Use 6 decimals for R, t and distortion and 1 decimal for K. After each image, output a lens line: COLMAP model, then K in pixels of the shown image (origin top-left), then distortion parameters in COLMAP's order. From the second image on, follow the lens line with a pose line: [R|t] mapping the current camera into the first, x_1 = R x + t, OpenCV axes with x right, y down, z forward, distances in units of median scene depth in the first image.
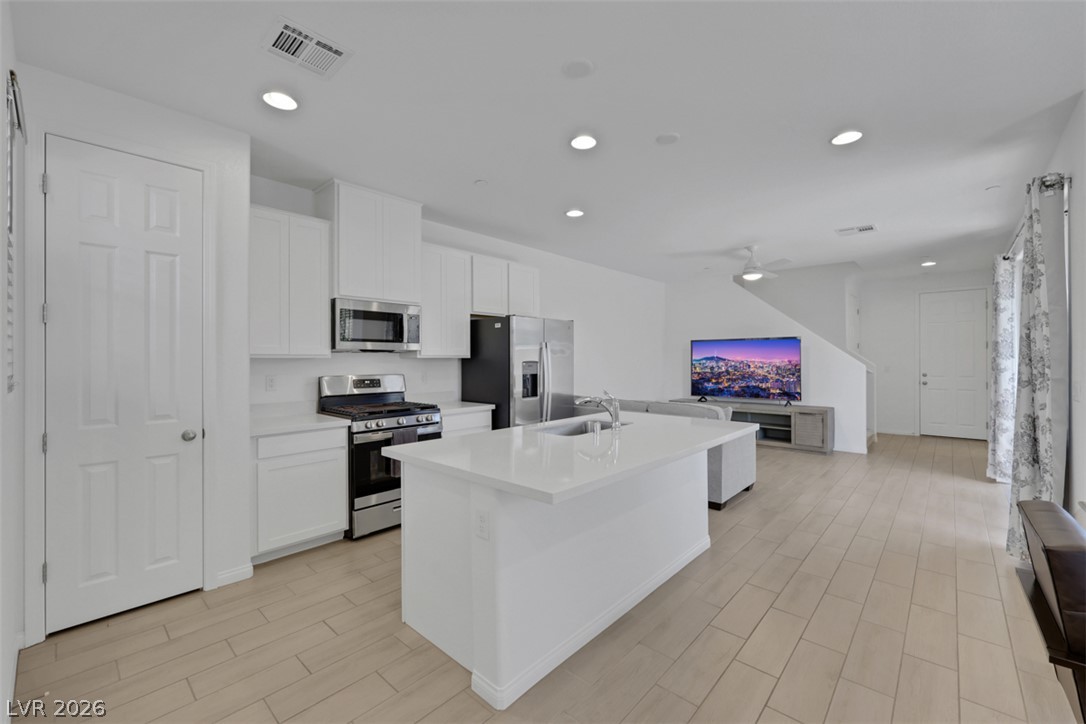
lens RADIAL K [[444.1, 0, 545.7], [0, 444.1, 360.2], [0, 0, 1]] dist [-0.012269, -0.000143]
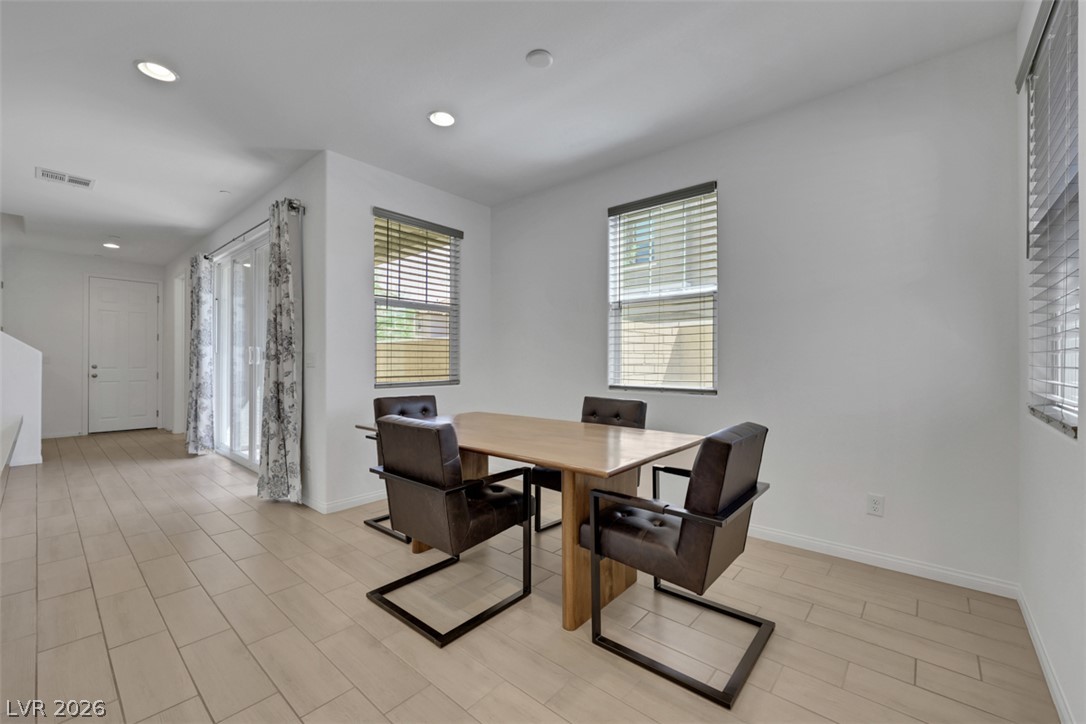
lens RADIAL K [[444.1, 0, 545.7], [0, 444.1, 360.2], [0, 0, 1]] dist [-0.012269, -0.000143]
pose [[-0.028413, 0.005737, 0.999580, -0.198786], [-0.000048, 0.999984, -0.005741, 0.067857], [-0.999596, -0.000211, -0.028413, 0.242602]]
